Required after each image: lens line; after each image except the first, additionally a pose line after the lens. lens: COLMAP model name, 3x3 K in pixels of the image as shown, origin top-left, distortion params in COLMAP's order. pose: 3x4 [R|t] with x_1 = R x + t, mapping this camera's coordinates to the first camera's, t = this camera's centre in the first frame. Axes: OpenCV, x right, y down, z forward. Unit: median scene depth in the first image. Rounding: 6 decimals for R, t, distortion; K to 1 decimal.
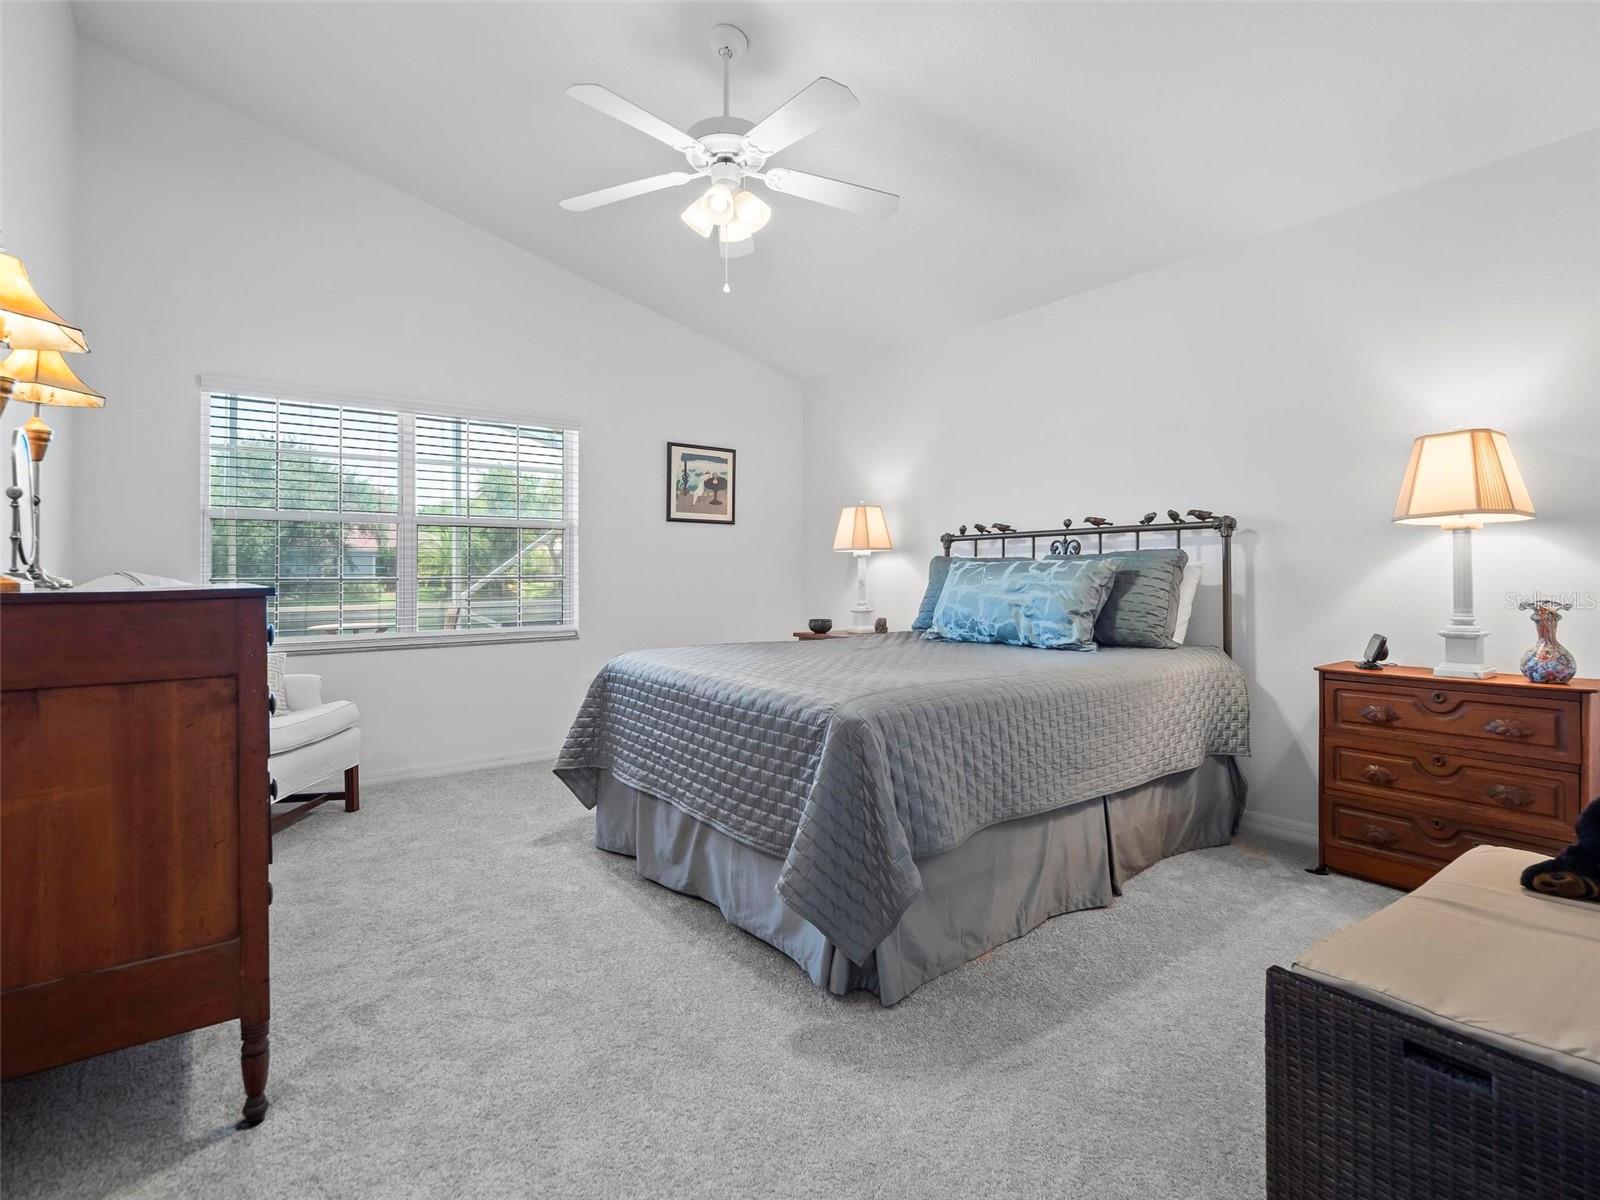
lens RADIAL K [[785.1, 0, 807.7], [0, 785.1, 589.3], [0, 0, 1]] dist [-0.006399, -0.004421]
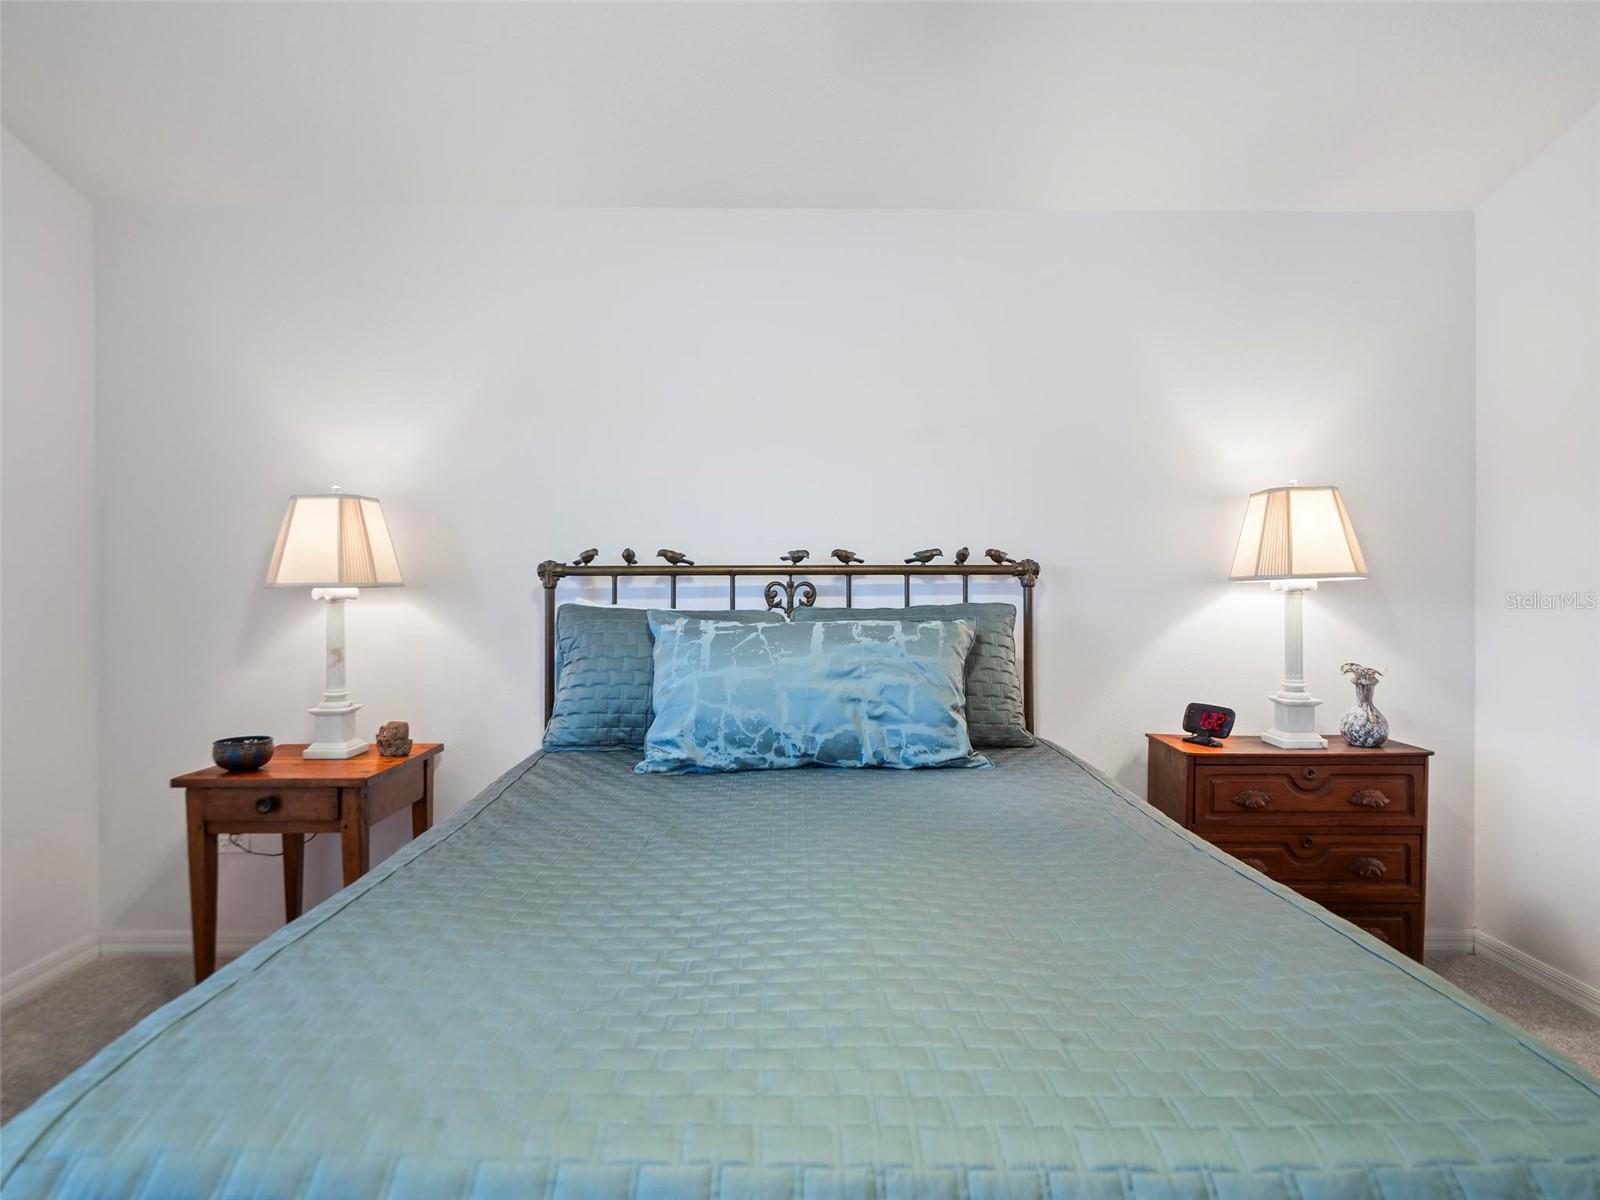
lens RADIAL K [[855.8, 0, 797.6], [0, 855.8, 615.0], [0, 0, 1]] dist [0.002493, -0.003978]
pose [[0.600987, -0.017996, 0.799056, -0.254927], [0.011788, 0.999837, 0.013652, -0.049870], [-0.799172, 0.001214, 0.601101, 0.629277]]
